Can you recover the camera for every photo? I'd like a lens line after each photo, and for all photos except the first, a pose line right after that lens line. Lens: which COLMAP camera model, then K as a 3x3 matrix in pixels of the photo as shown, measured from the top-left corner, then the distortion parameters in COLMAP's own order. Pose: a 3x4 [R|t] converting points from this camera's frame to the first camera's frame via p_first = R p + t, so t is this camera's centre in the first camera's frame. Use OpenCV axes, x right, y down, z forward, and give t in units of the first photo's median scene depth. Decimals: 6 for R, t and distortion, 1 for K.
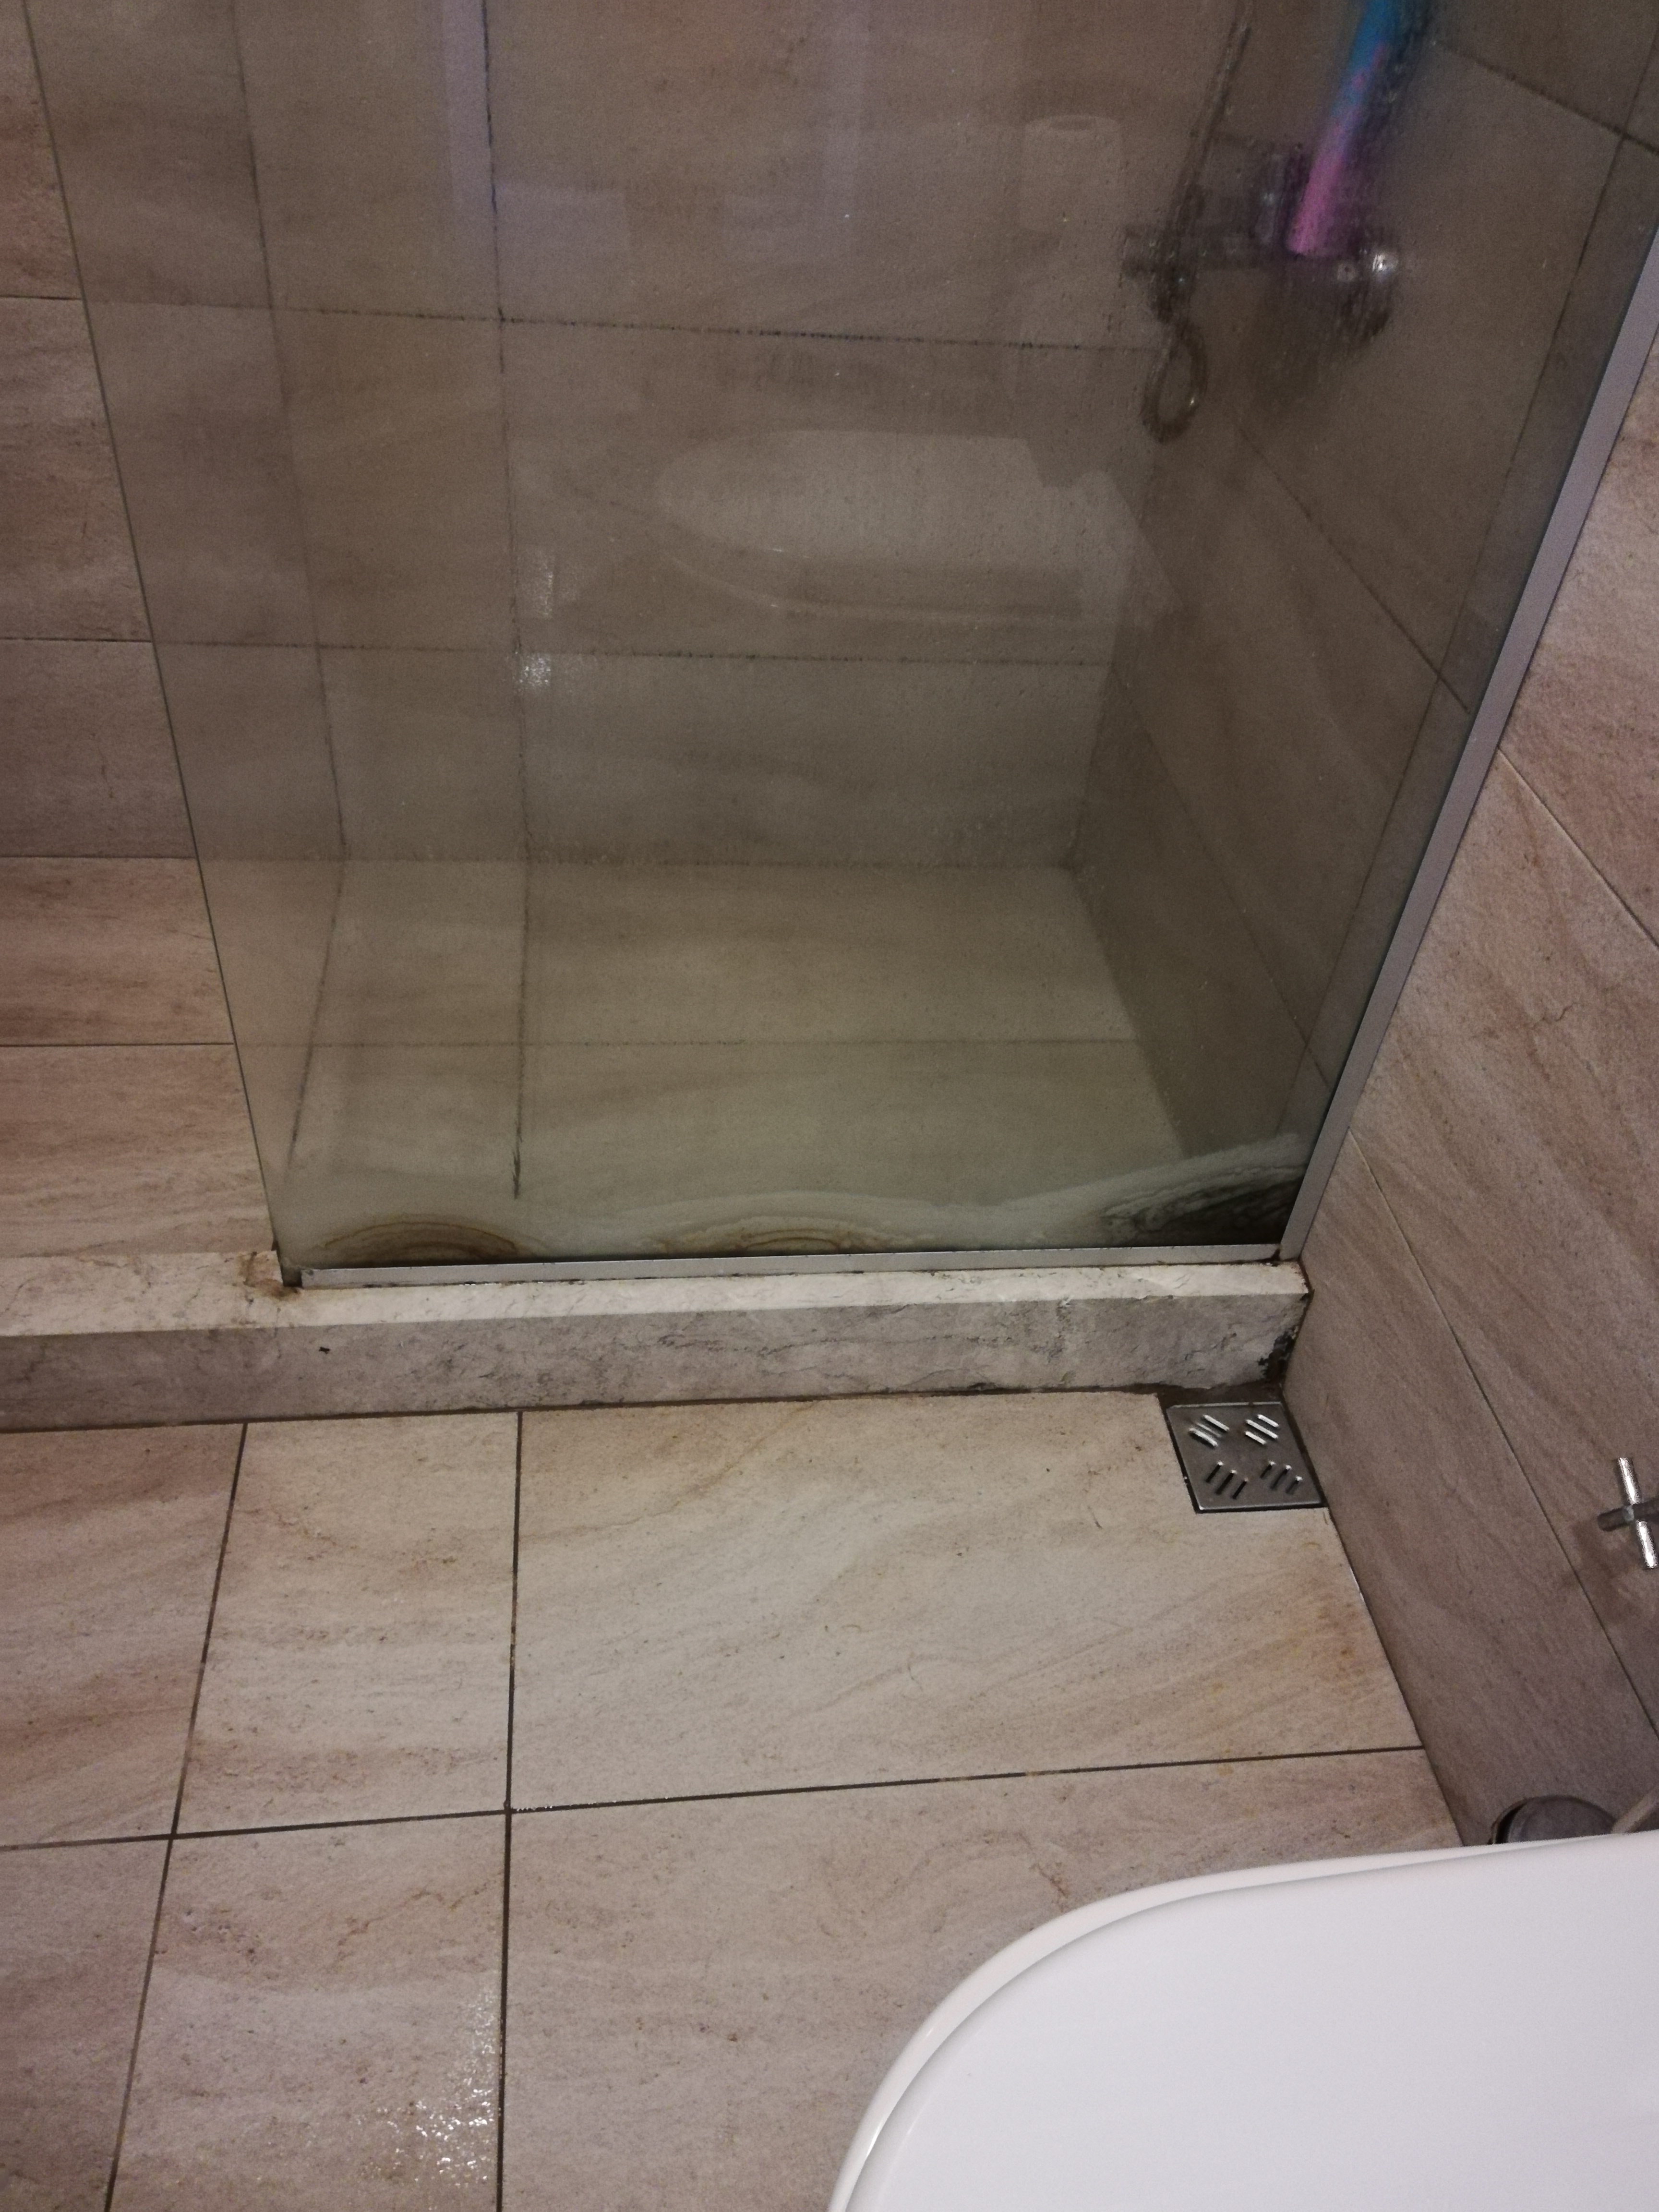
lens RADIAL K [[1643.7, 0, 829.5], [0, 1643.7, 1106.0], [0, 0, 1]] dist [0.001761, 0.001553]
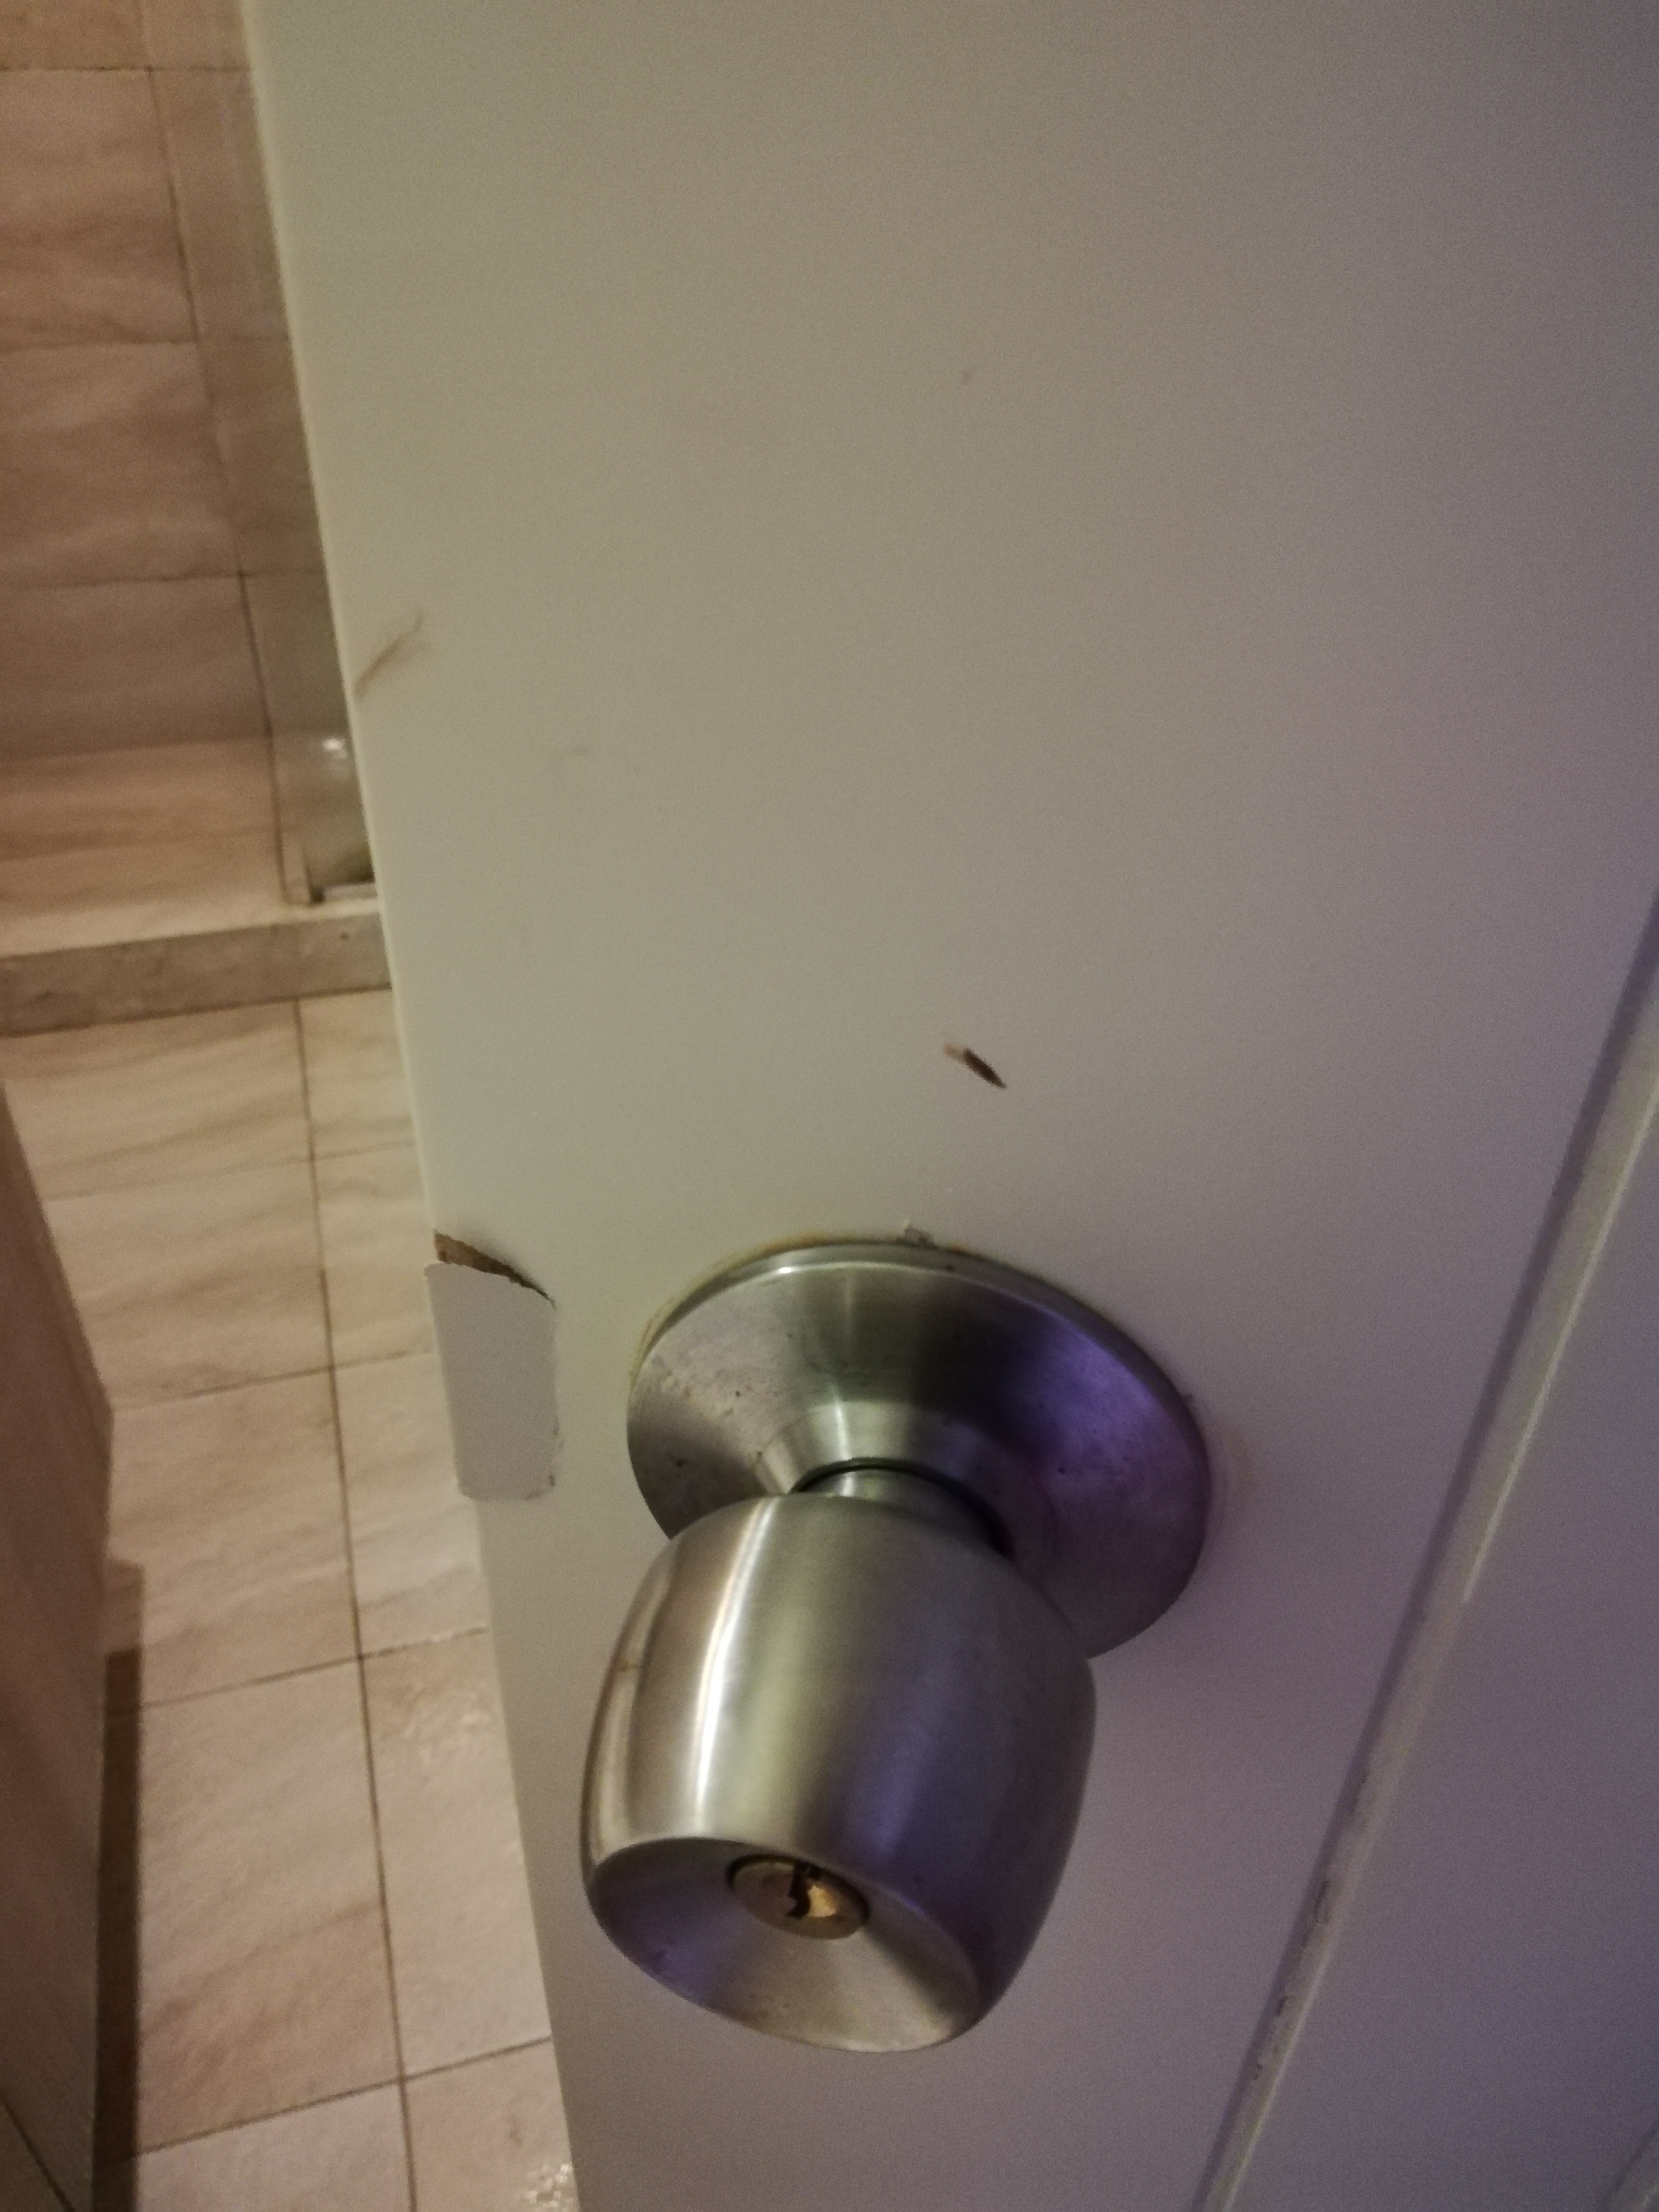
lens RADIAL K [[1709.6, 0, 829.5], [0, 1709.6, 1106.0], [0, 0, 1]] dist [-0.003632, -0.004422]
pose [[0.982964, -0.149104, 0.107466, -0.046945], [0.157586, 0.984632, -0.075272, 0.484588], [-0.094591, 0.090925, 0.991355, -0.632207]]
